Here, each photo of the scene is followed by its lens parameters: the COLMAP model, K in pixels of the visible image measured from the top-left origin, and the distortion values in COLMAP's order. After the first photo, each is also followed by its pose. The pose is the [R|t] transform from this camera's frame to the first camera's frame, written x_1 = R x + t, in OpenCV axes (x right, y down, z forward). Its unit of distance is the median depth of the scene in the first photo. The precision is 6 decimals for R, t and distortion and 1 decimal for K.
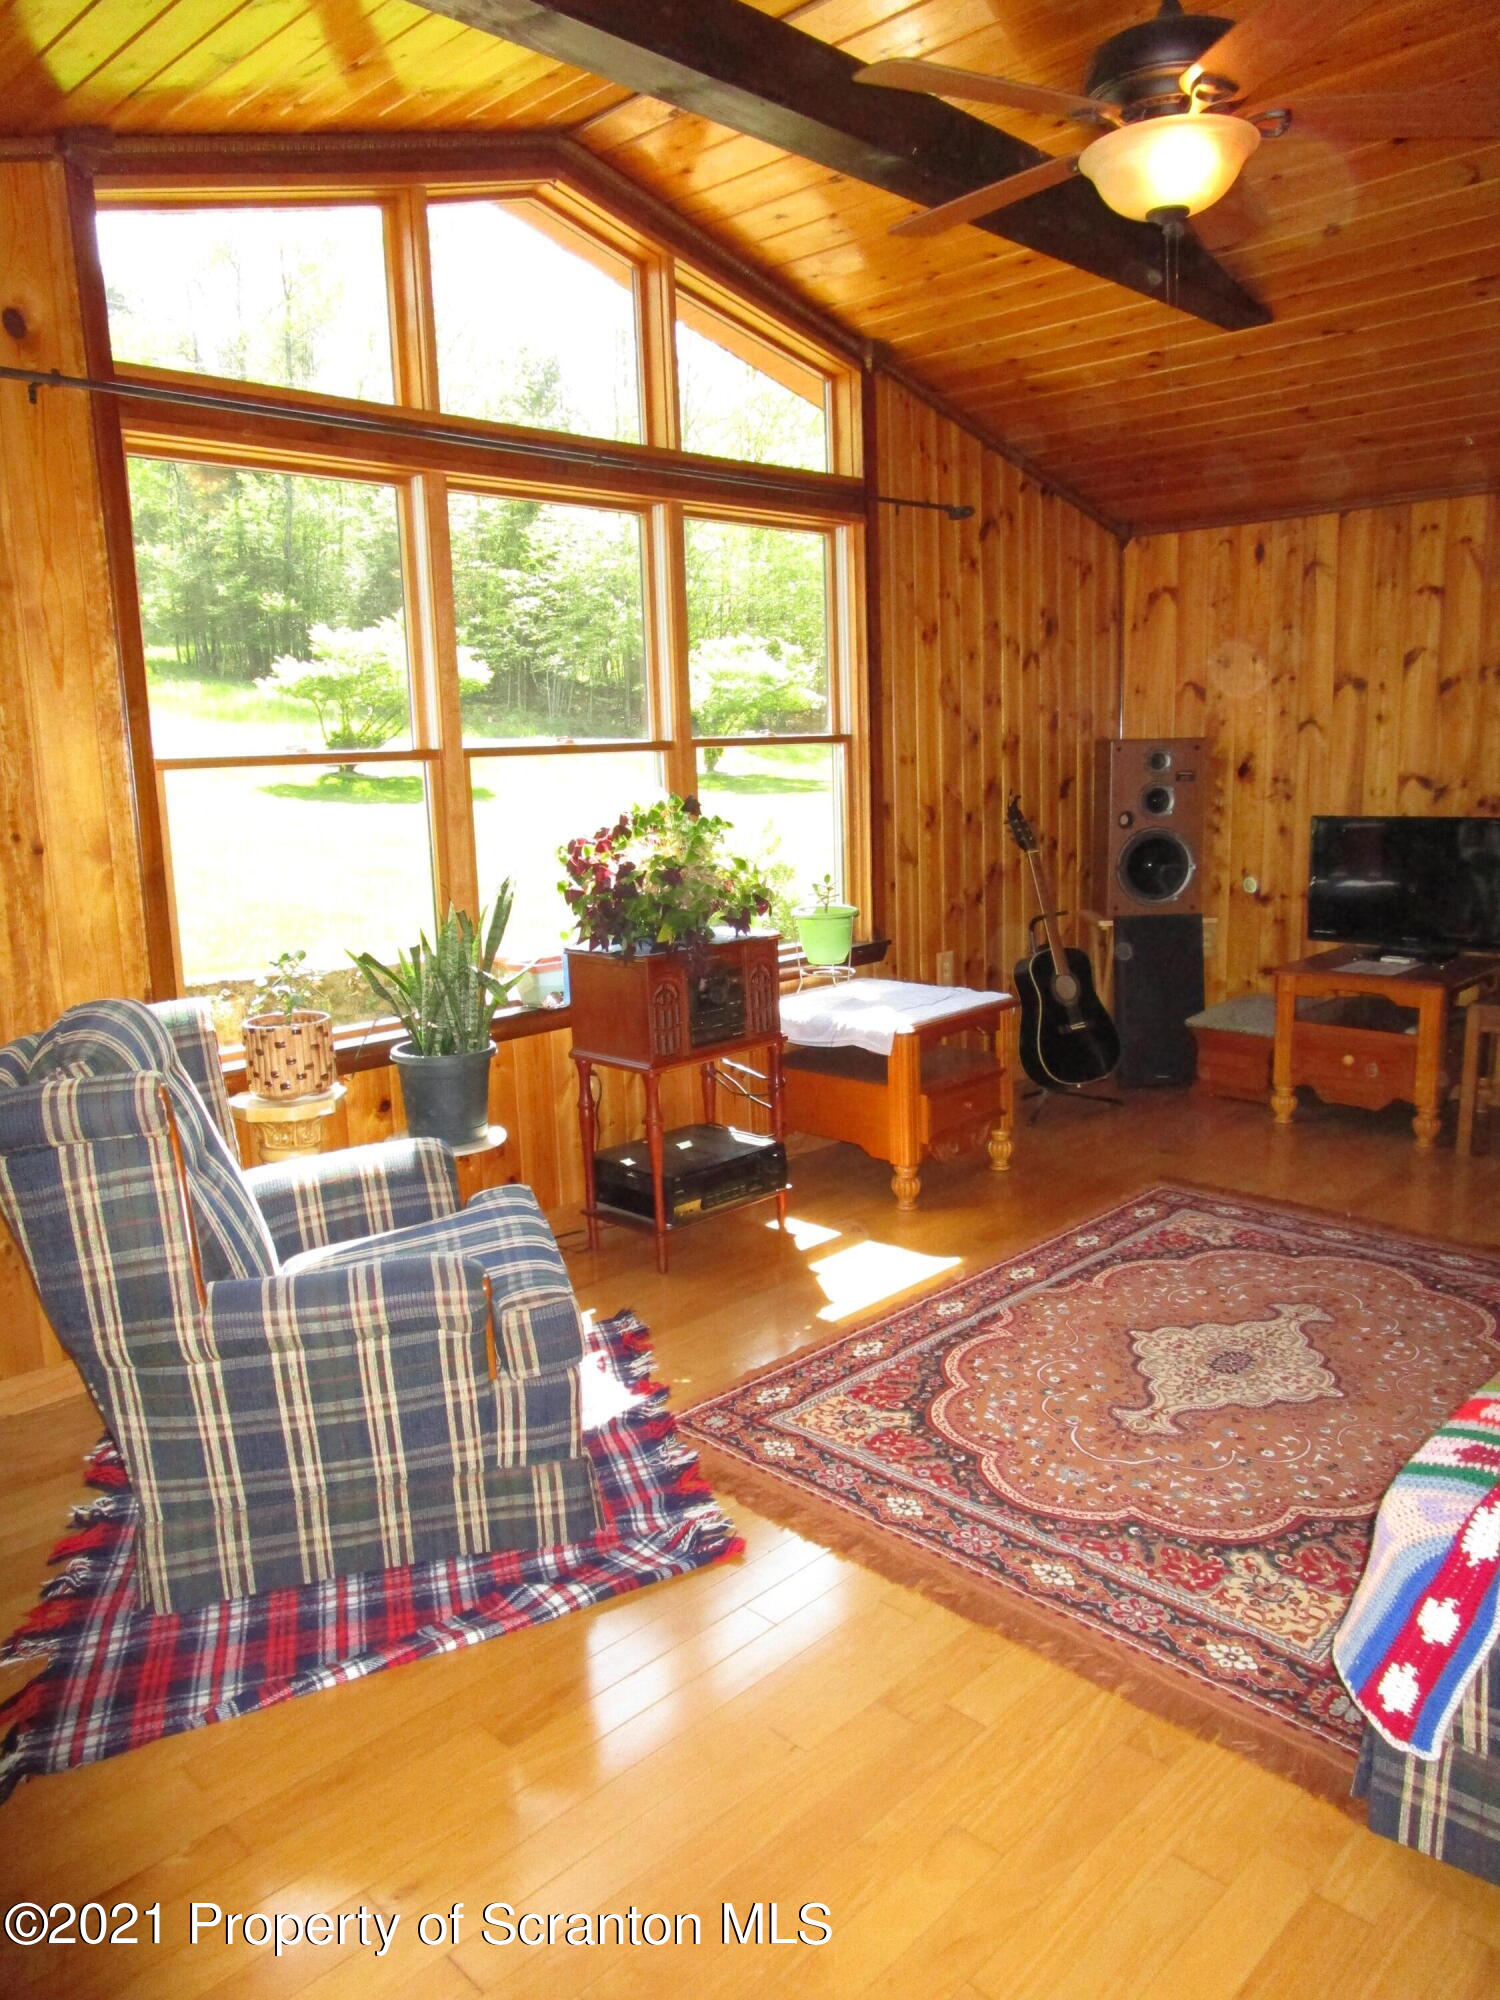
lens RADIAL K [[1416.5, 0, 741.8], [0, 1416.5, 1002.1], [0, 0, 1]] dist [-0.017564, -0.009972]
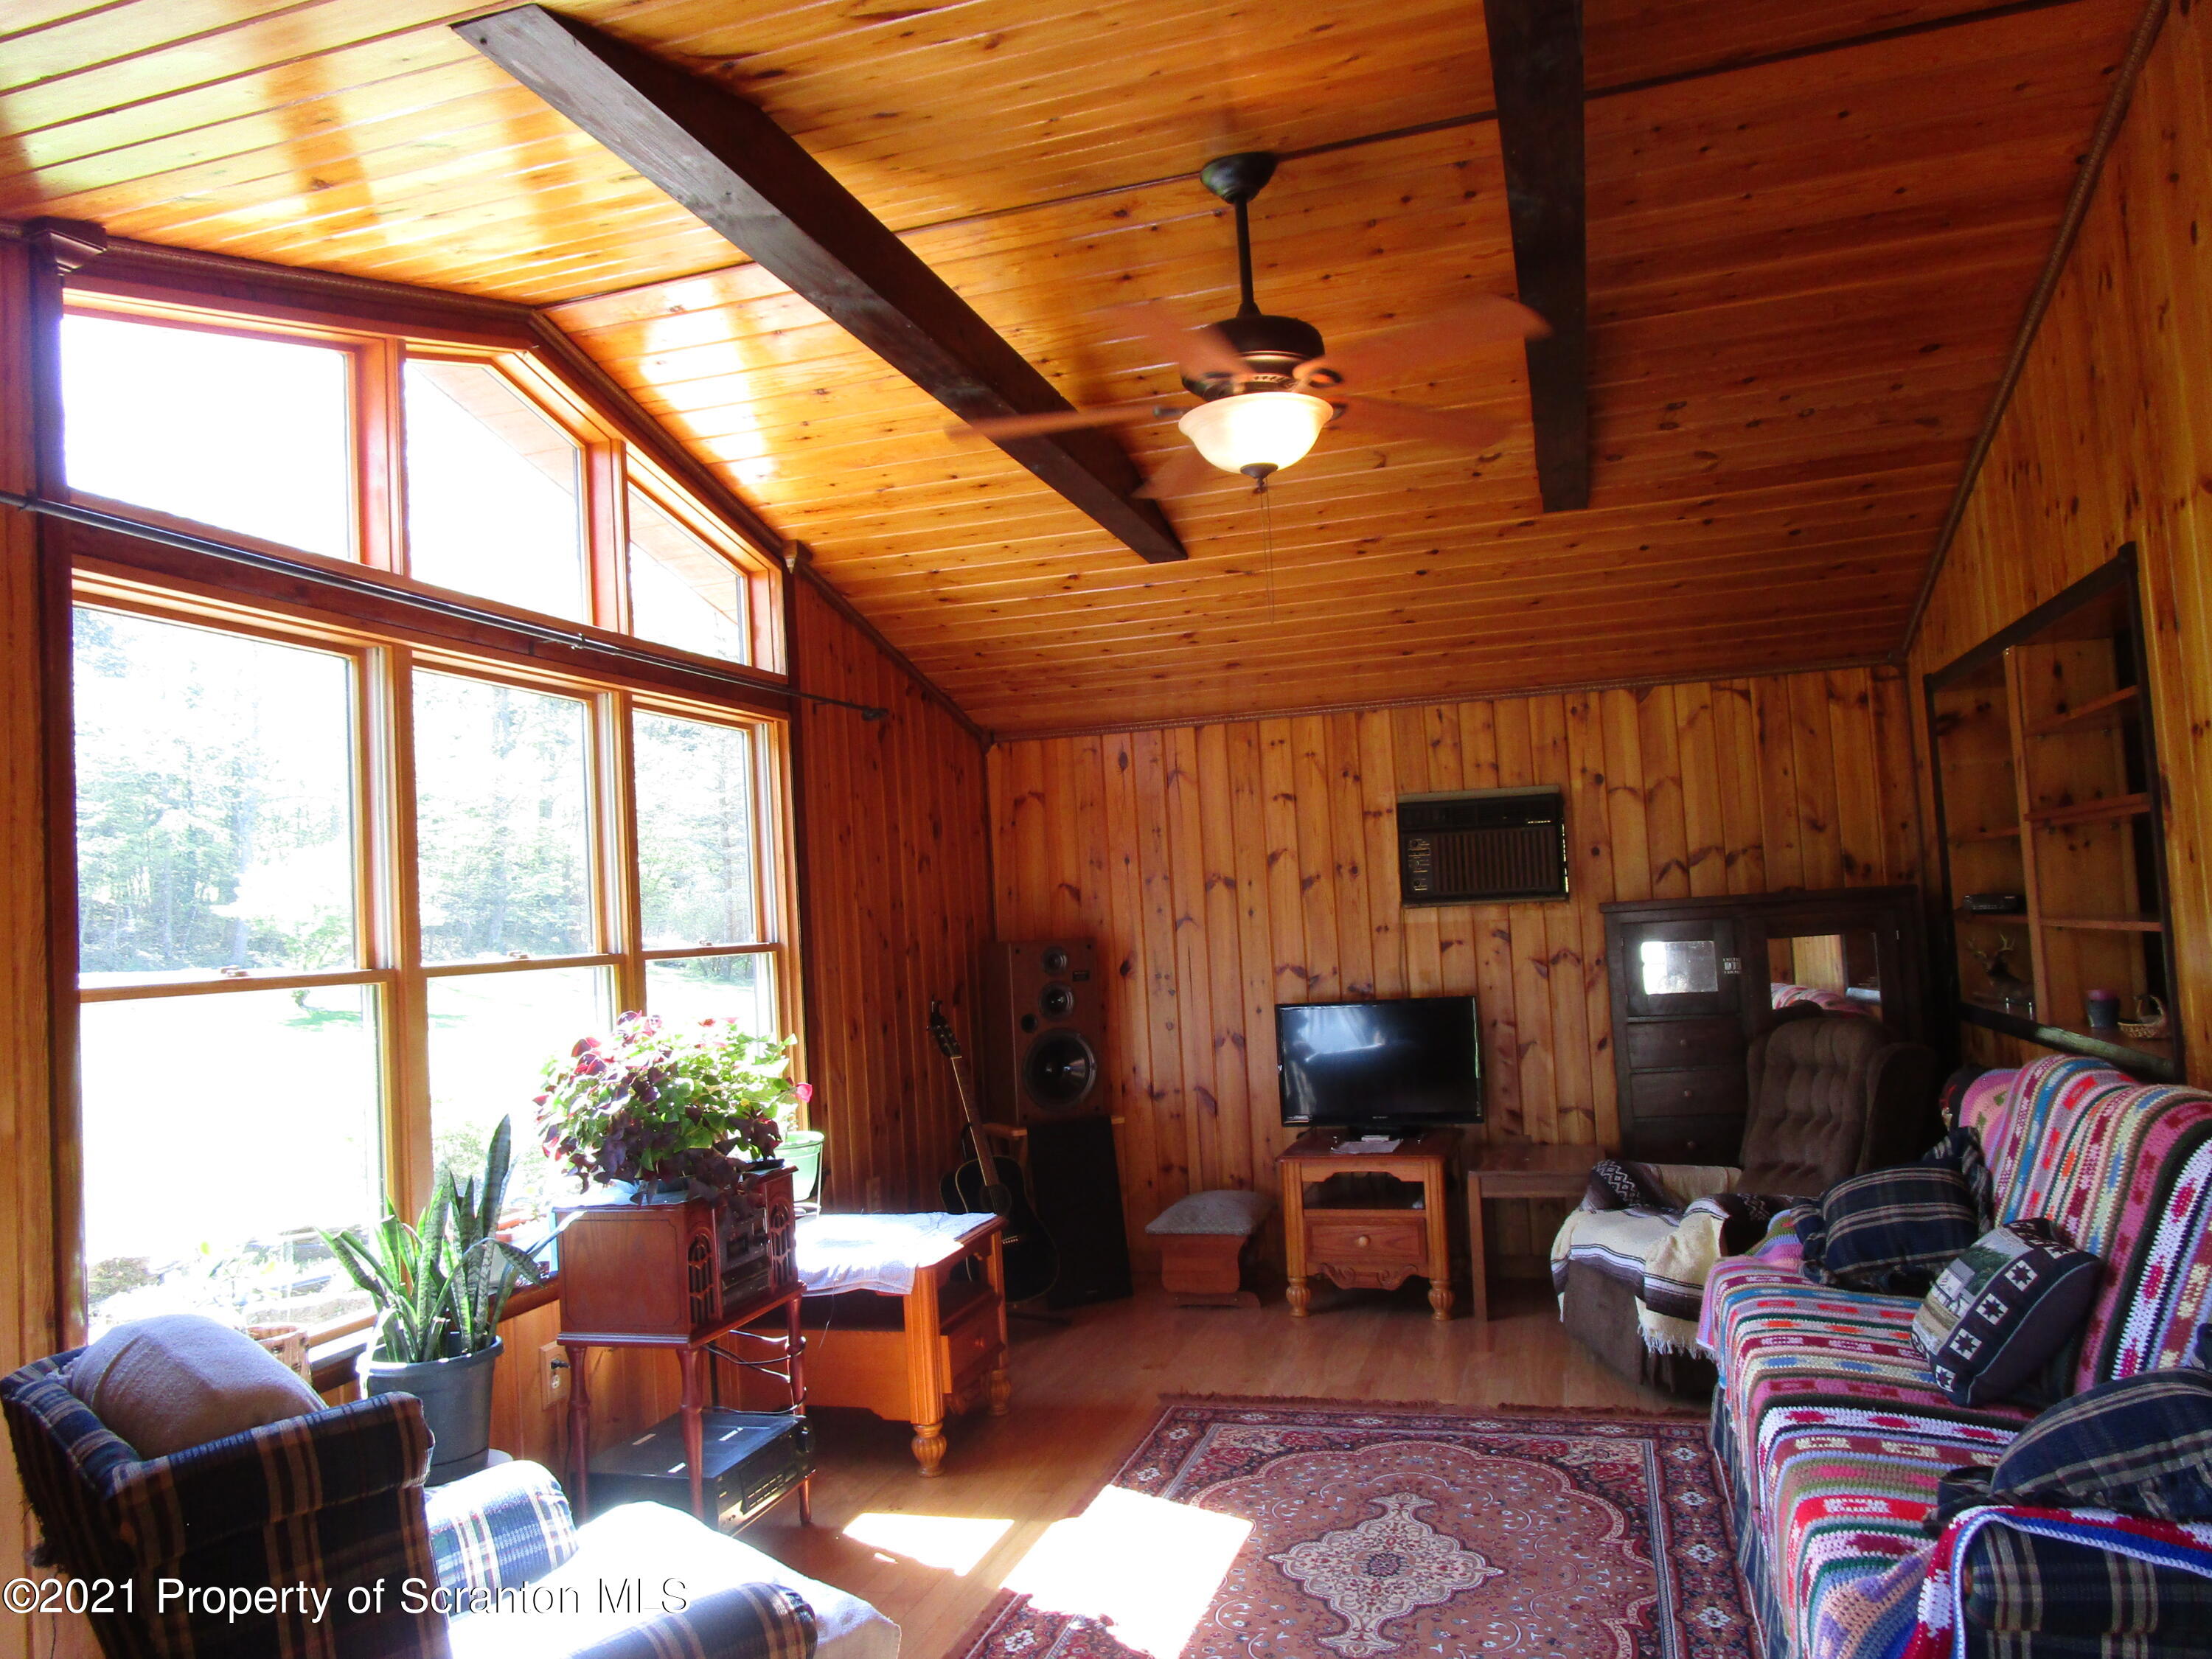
lens RADIAL K [[1566.7, 0, 1101.3], [0, 1566.7, 830.1], [0, 0, 1]] dist [-0.017564, -0.009972]
pose [[0.892137, 0.006214, 0.451722, -0.232813], [0.111721, 0.965813, -0.233932, -0.000558], [-0.437733, 0.259167, 0.860943, 0.032185]]
